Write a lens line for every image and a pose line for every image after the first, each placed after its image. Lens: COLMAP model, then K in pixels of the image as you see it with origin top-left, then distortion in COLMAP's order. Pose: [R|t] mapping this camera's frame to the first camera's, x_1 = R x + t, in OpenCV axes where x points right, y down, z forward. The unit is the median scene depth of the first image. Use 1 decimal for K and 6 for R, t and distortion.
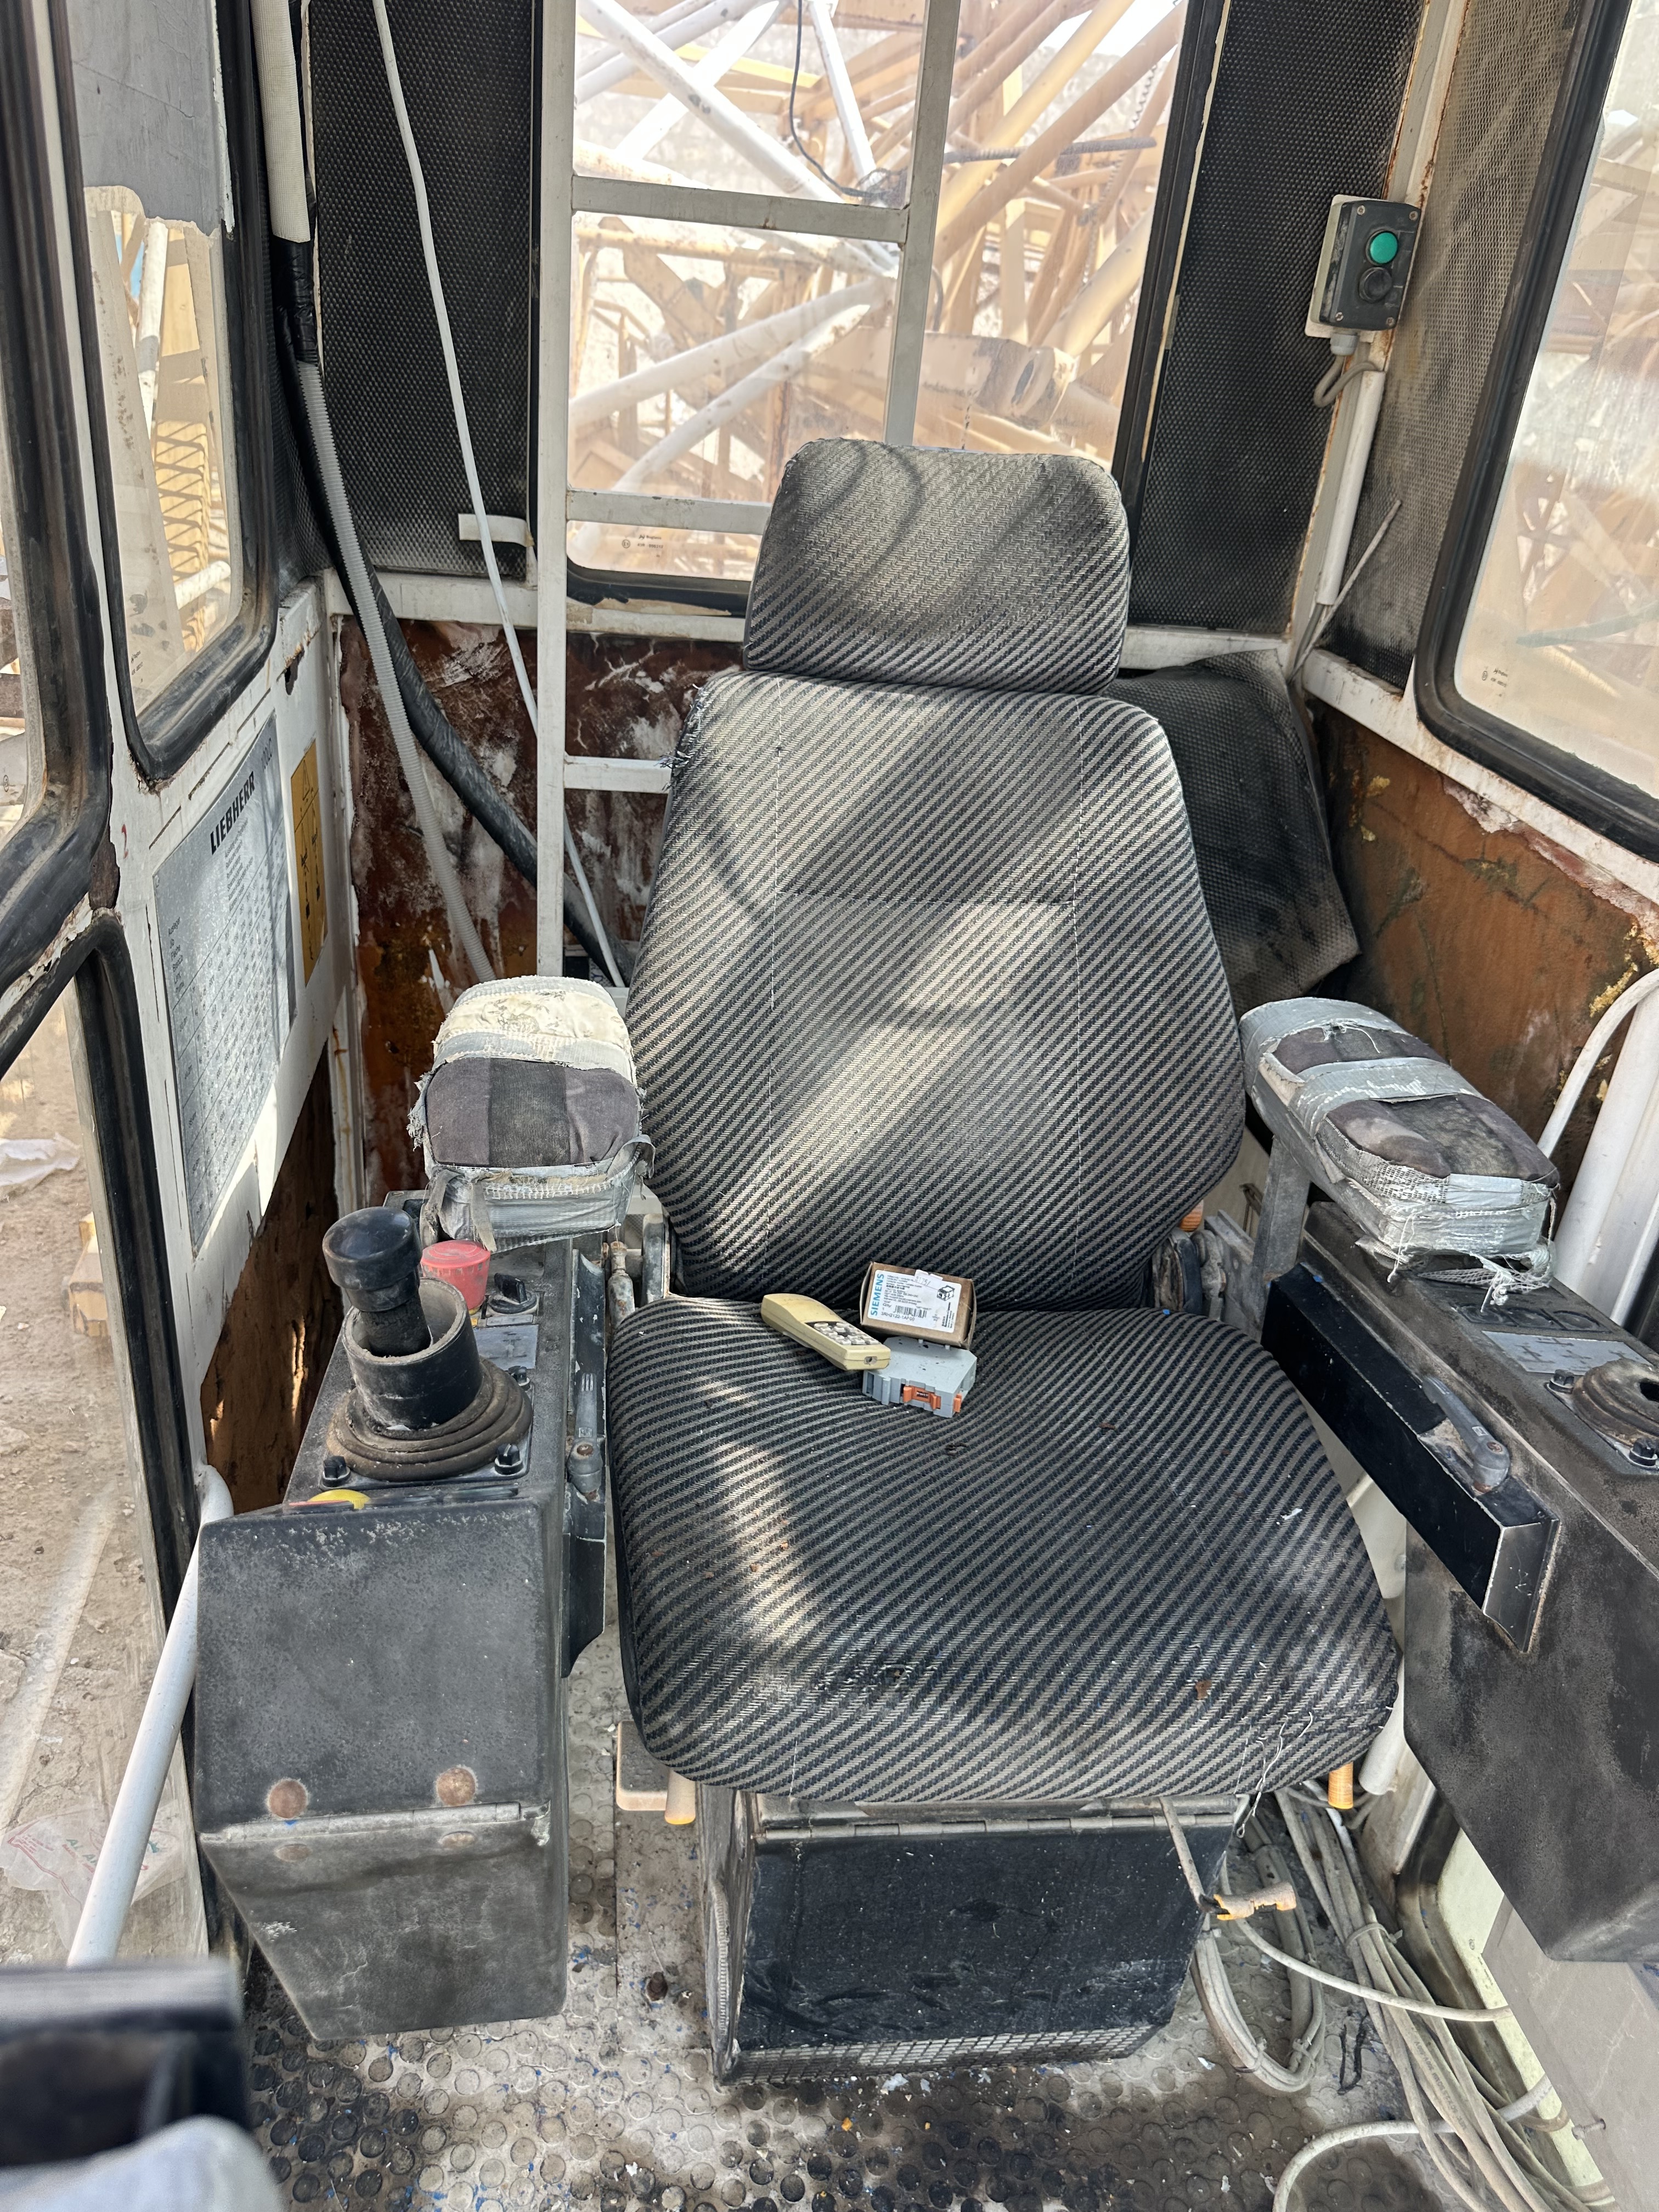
lens RADIAL K [[1566.3, 0, 825.1], [0, 1566.3, 1092.2], [0, 0, 1]] dist [0.100619, -0.168694]
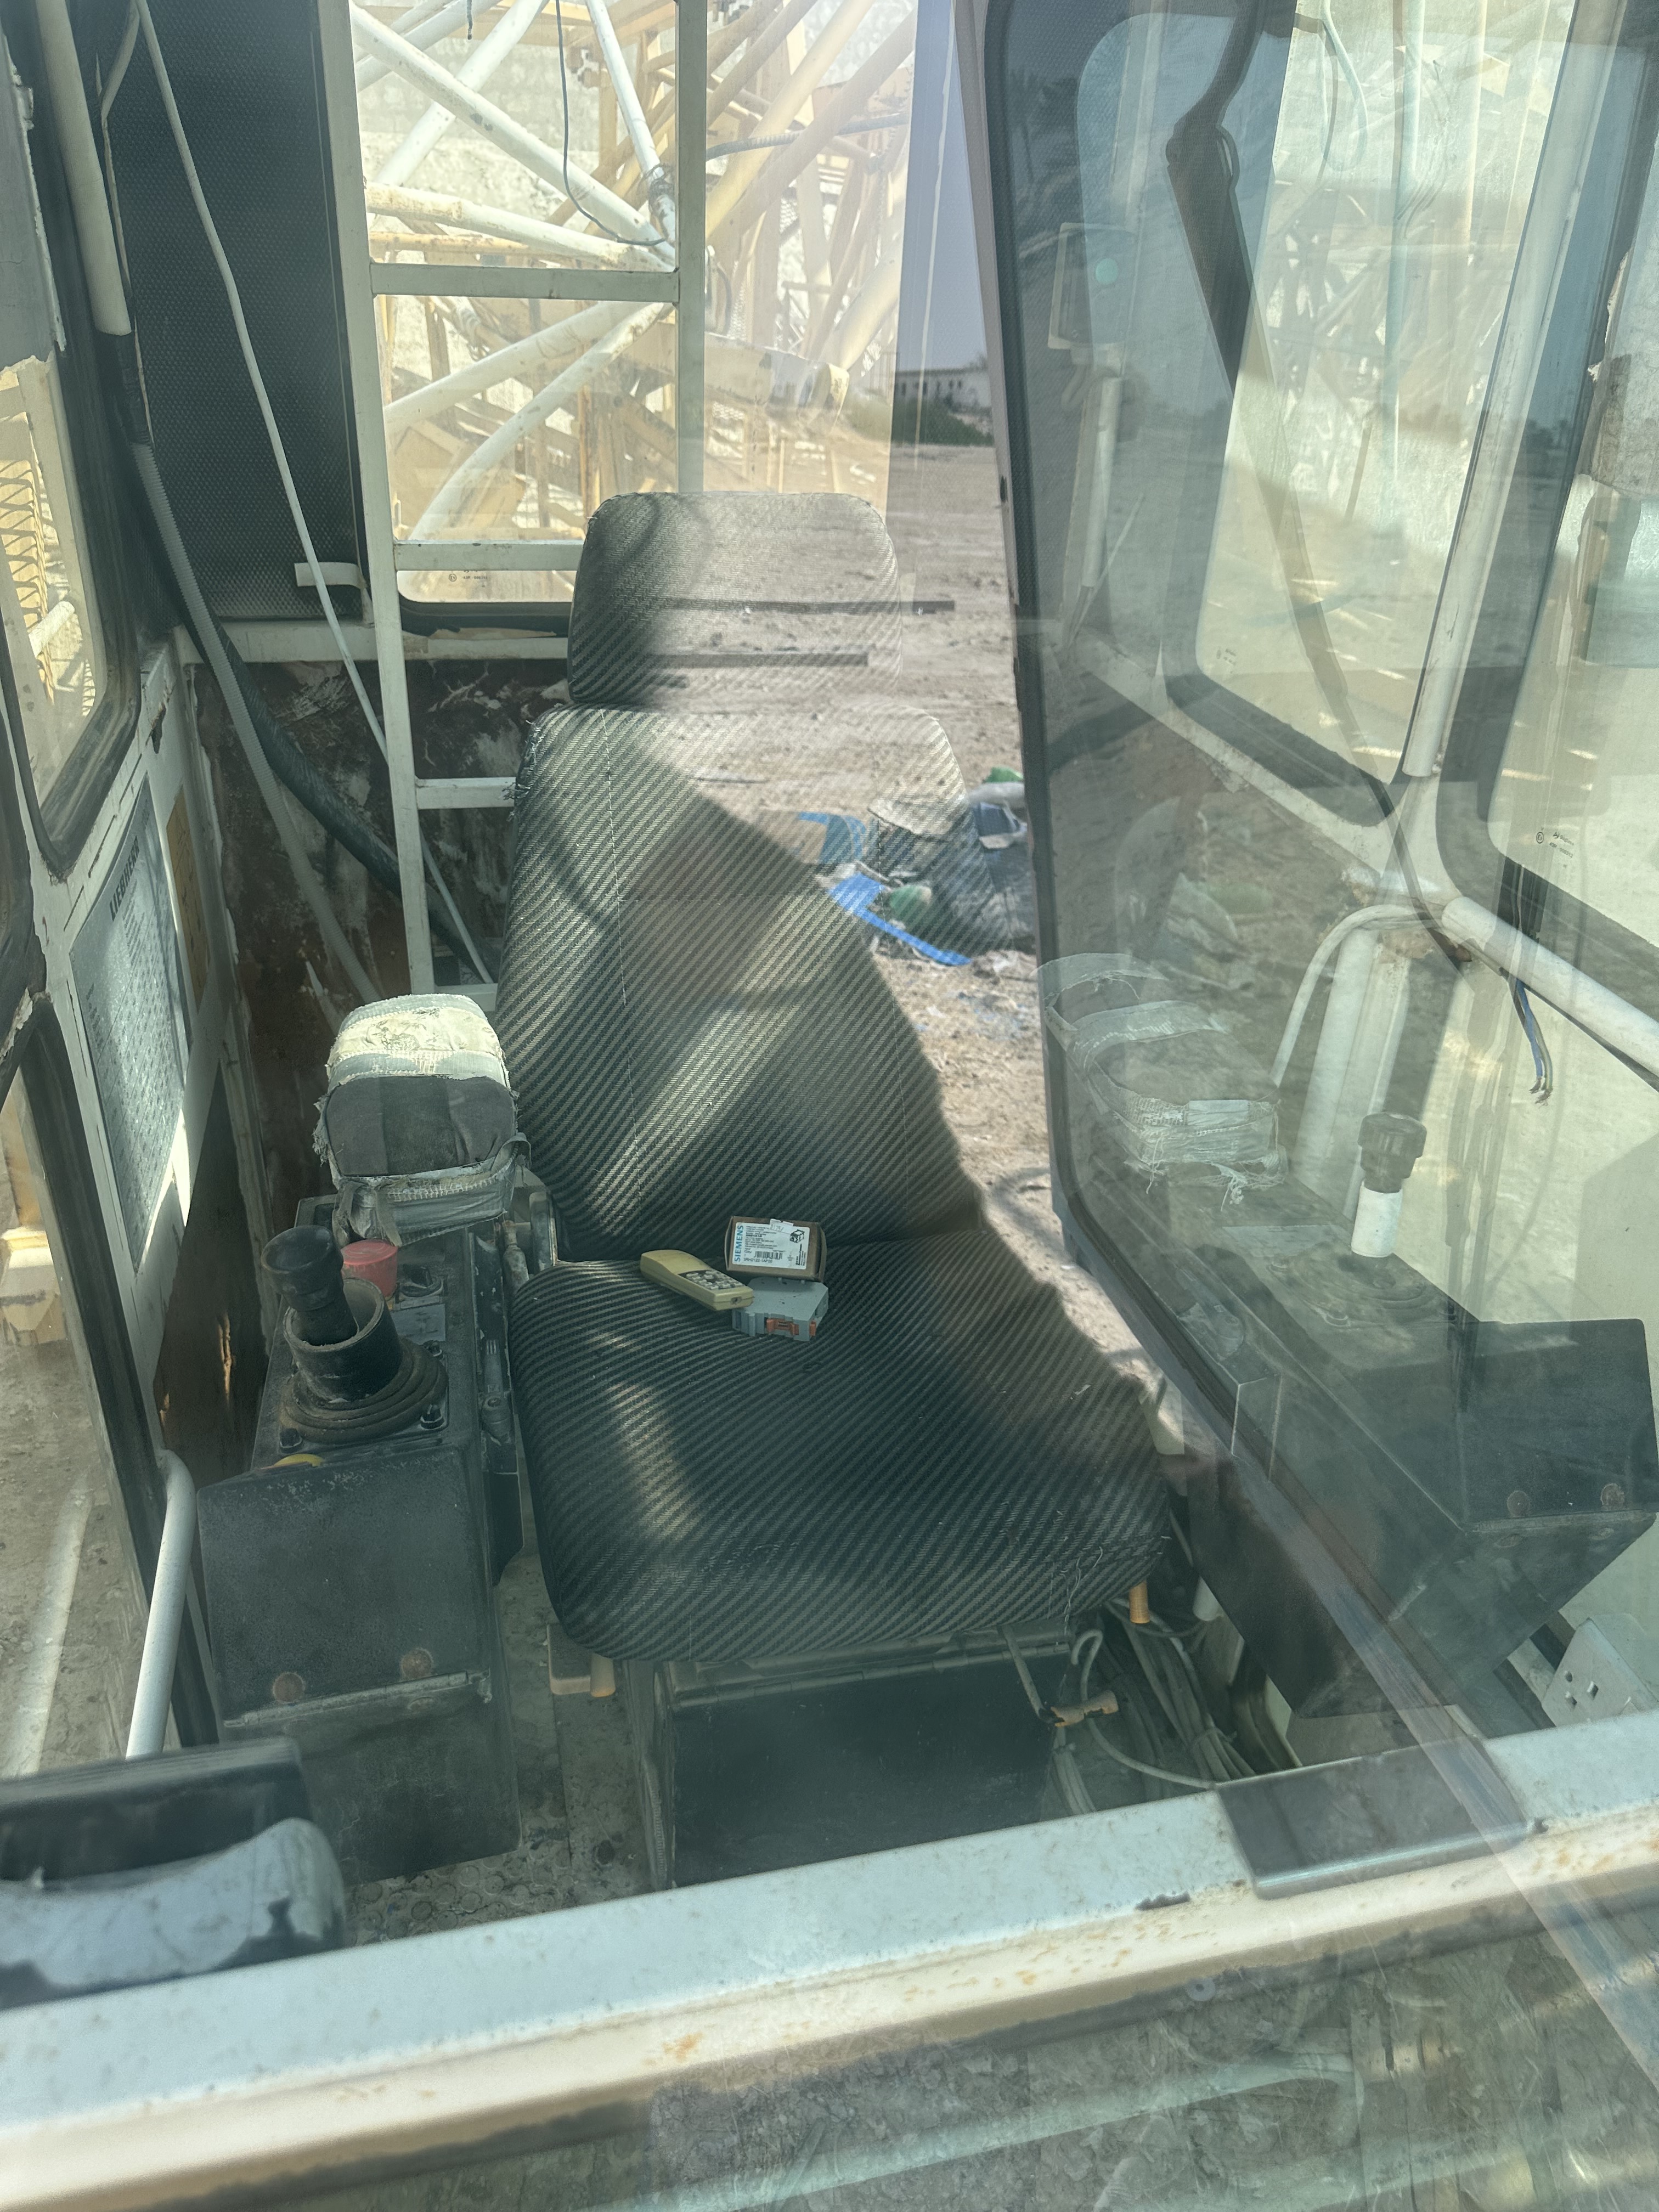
lens RADIAL K [[1566.3, 0, 825.1], [0, 1566.3, 1092.2], [0, 0, 1]] dist [0.100619, -0.168694]
pose [[0.993422, -0.092181, 0.067939, 0.027855], [0.088955, 0.994825, 0.049089, -0.033045], [-0.072112, -0.042723, 0.996481, -0.151792]]
